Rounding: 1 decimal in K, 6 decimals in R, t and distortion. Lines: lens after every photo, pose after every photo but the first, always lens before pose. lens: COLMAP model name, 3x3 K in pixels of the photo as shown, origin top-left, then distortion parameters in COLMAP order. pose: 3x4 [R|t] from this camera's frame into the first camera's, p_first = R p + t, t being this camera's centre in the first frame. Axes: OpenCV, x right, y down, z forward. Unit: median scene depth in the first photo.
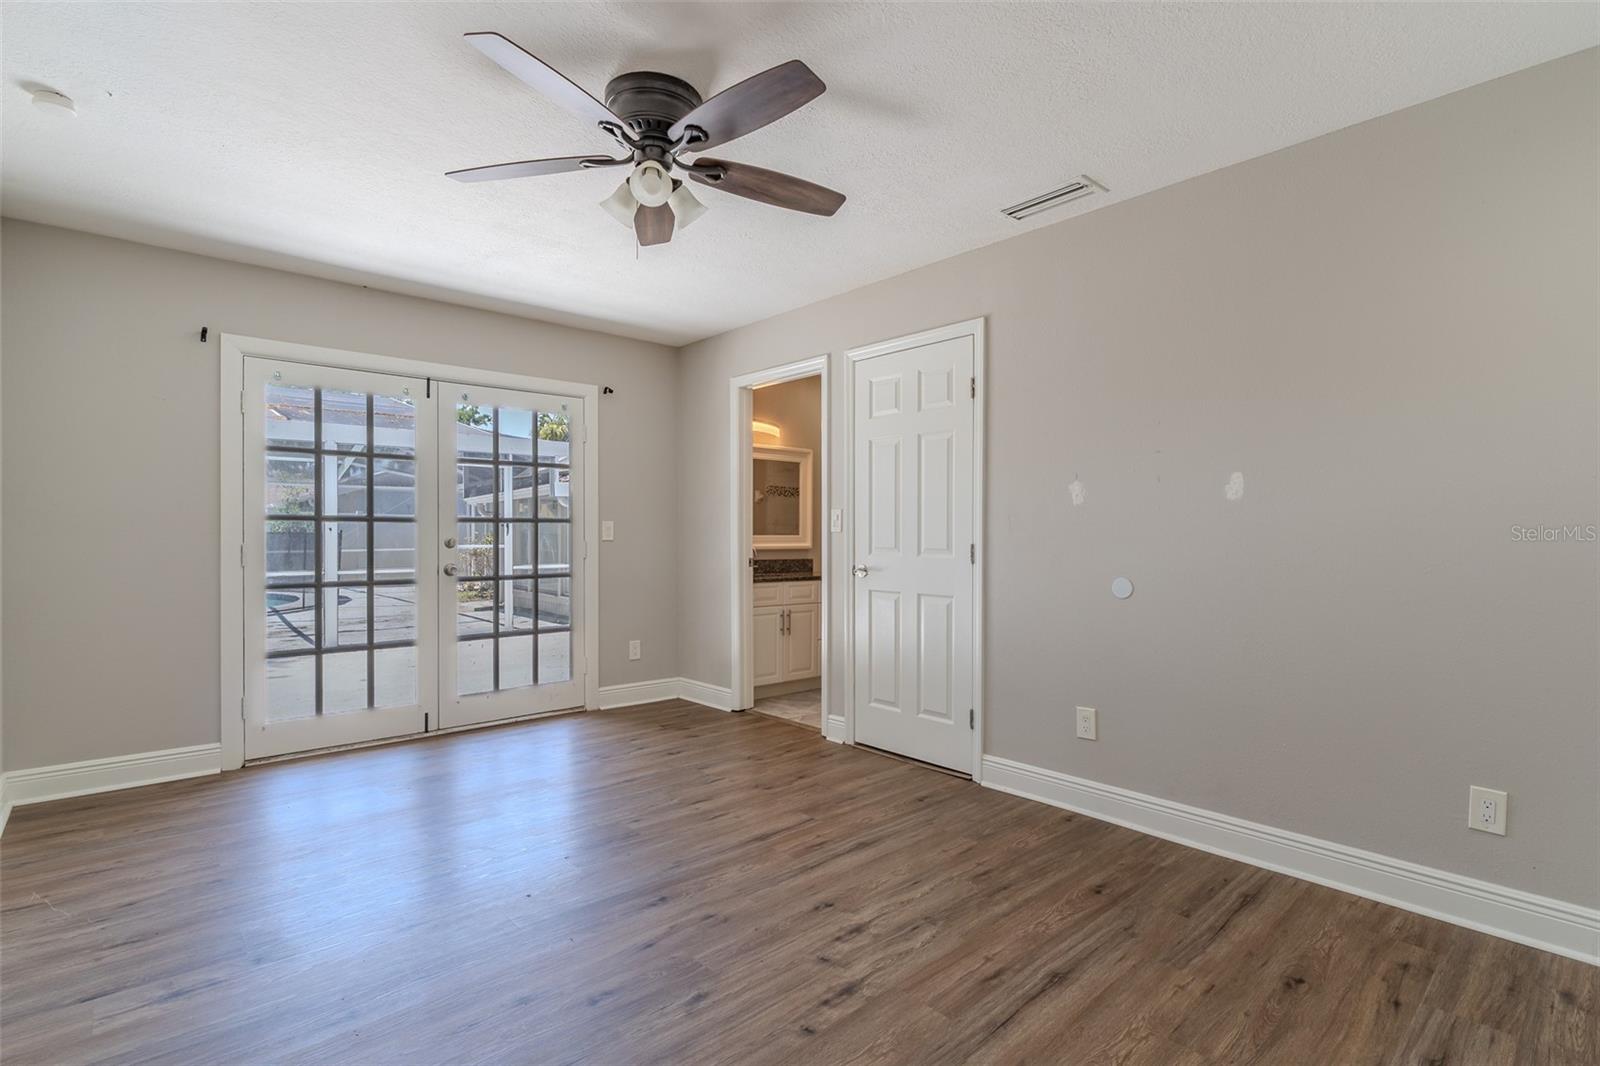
lens RADIAL K [[758.9, 0, 796.1], [0, 758.9, 534.1], [0, 0, 1]] dist [-0.003549, -0.000380]
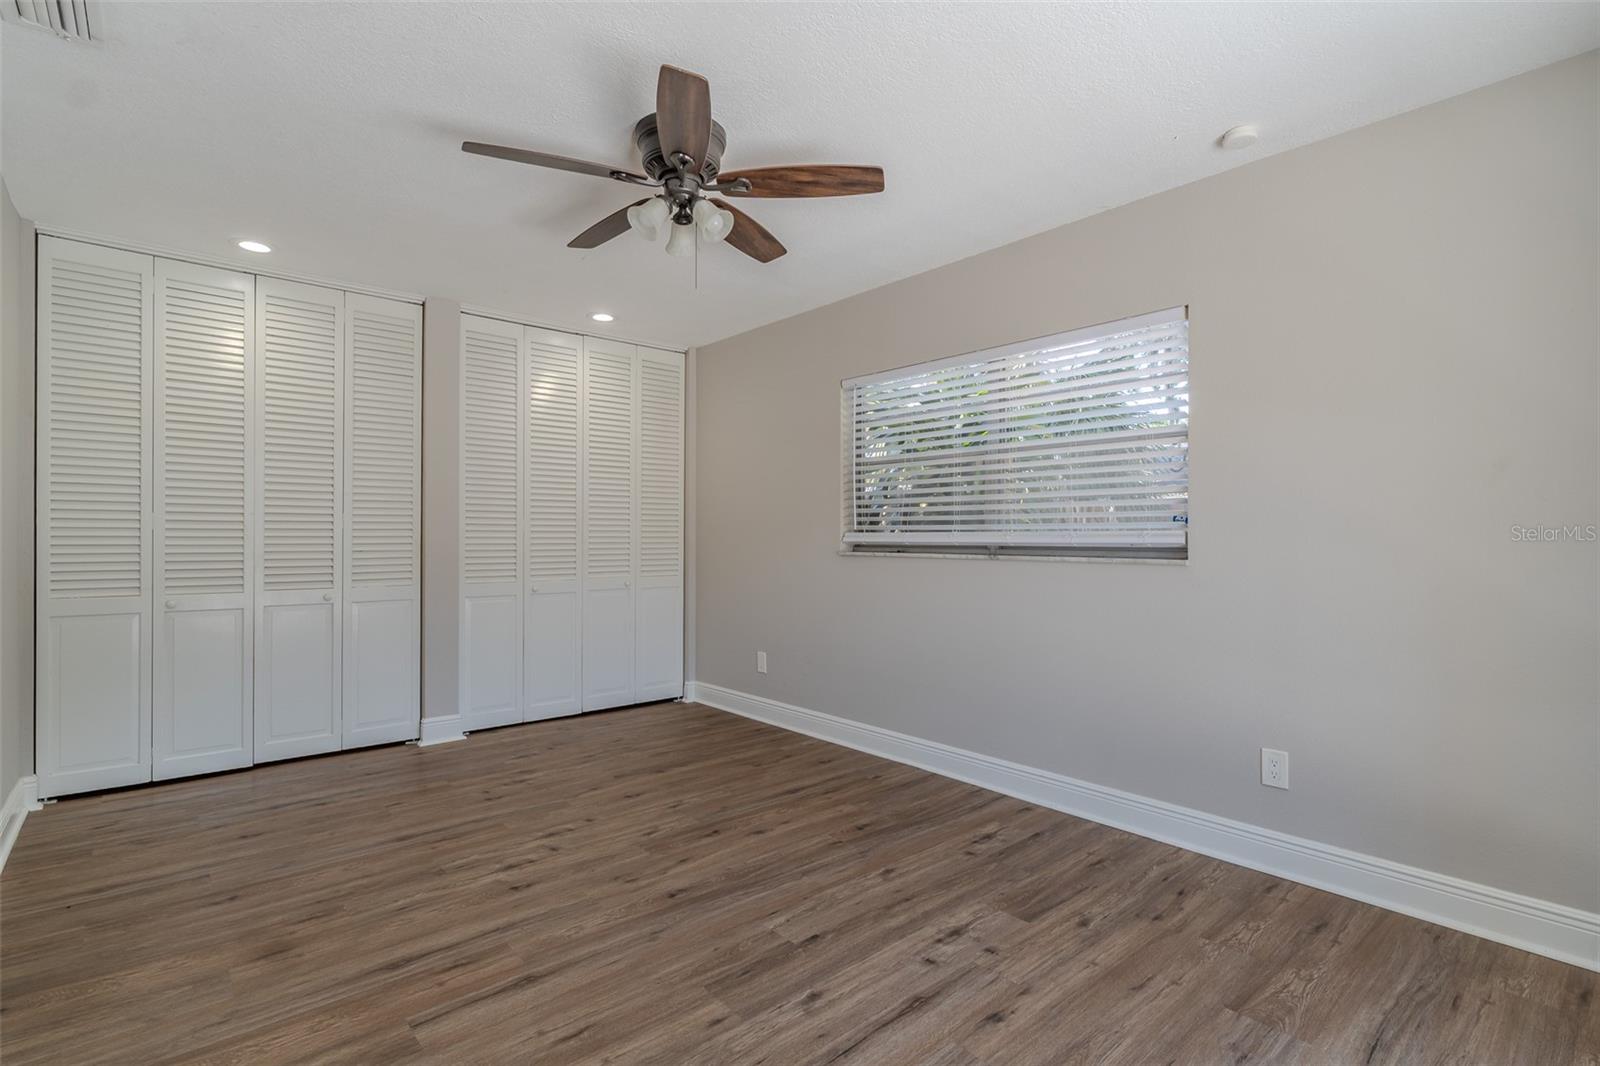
lens RADIAL K [[758.9, 0, 796.1], [0, 758.9, 534.1], [0, 0, 1]] dist [-0.003549, -0.000380]
pose [[-0.999881, -0.004099, 0.014873, -0.274634], [-0.004095, 0.999992, 0.000247, -0.004103], [-0.014874, 0.000186, -0.999889, 1.555566]]
